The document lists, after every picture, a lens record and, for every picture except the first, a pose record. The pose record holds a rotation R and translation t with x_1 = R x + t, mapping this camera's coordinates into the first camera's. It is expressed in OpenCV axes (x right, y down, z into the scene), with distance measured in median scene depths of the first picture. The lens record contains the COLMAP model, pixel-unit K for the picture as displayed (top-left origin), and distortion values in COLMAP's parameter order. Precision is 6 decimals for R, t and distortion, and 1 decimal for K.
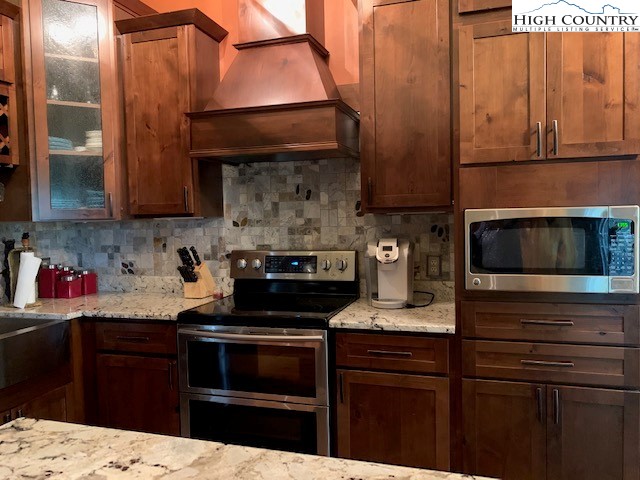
lens RADIAL K [[490.1, 0, 322.1], [0, 490.1, 234.4], [0, 0, 1]] dist [0.046862, -0.057680]
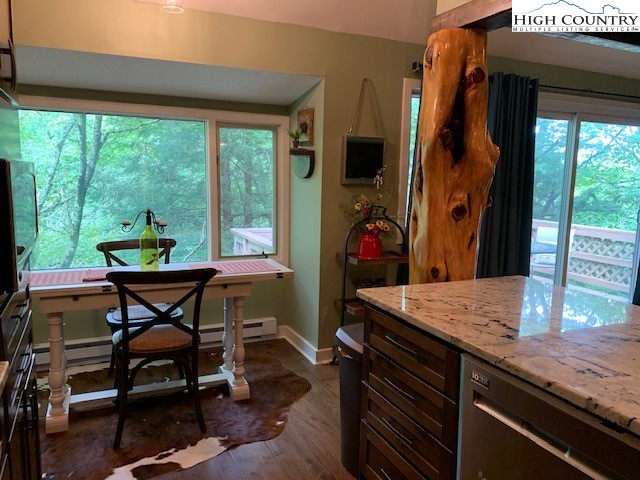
lens RADIAL K [[490.1, 0, 323.7], [0, 490.1, 237.4], [0, 0, 1]] dist [0.046862, -0.057680]
pose [[-0.678113, -0.092619, 0.729099, -0.293908], [0.023511, 0.988786, 0.147475, -0.029037], [-0.734582, 0.117146, -0.668331, 0.817948]]
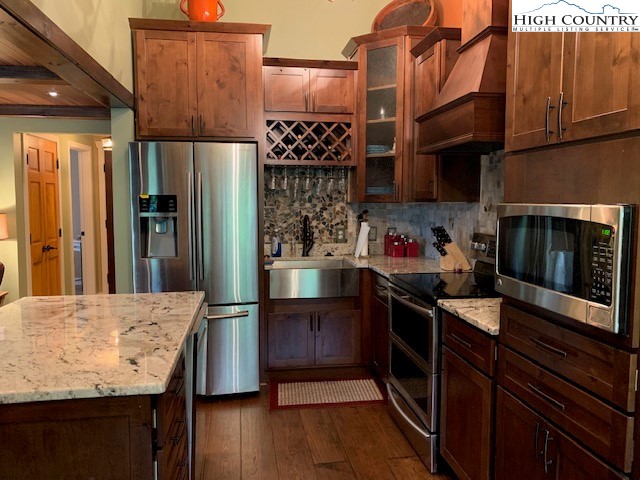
lens RADIAL K [[490.1, 0, 322.2], [0, 490.1, 232.0], [0, 0, 1]] dist [0.046862, -0.057680]
pose [[0.439040, 0.082558, -0.894667, 0.706904], [-0.044980, 0.996540, 0.069885, -0.033979], [0.897341, 0.009560, 0.441234, 0.218025]]
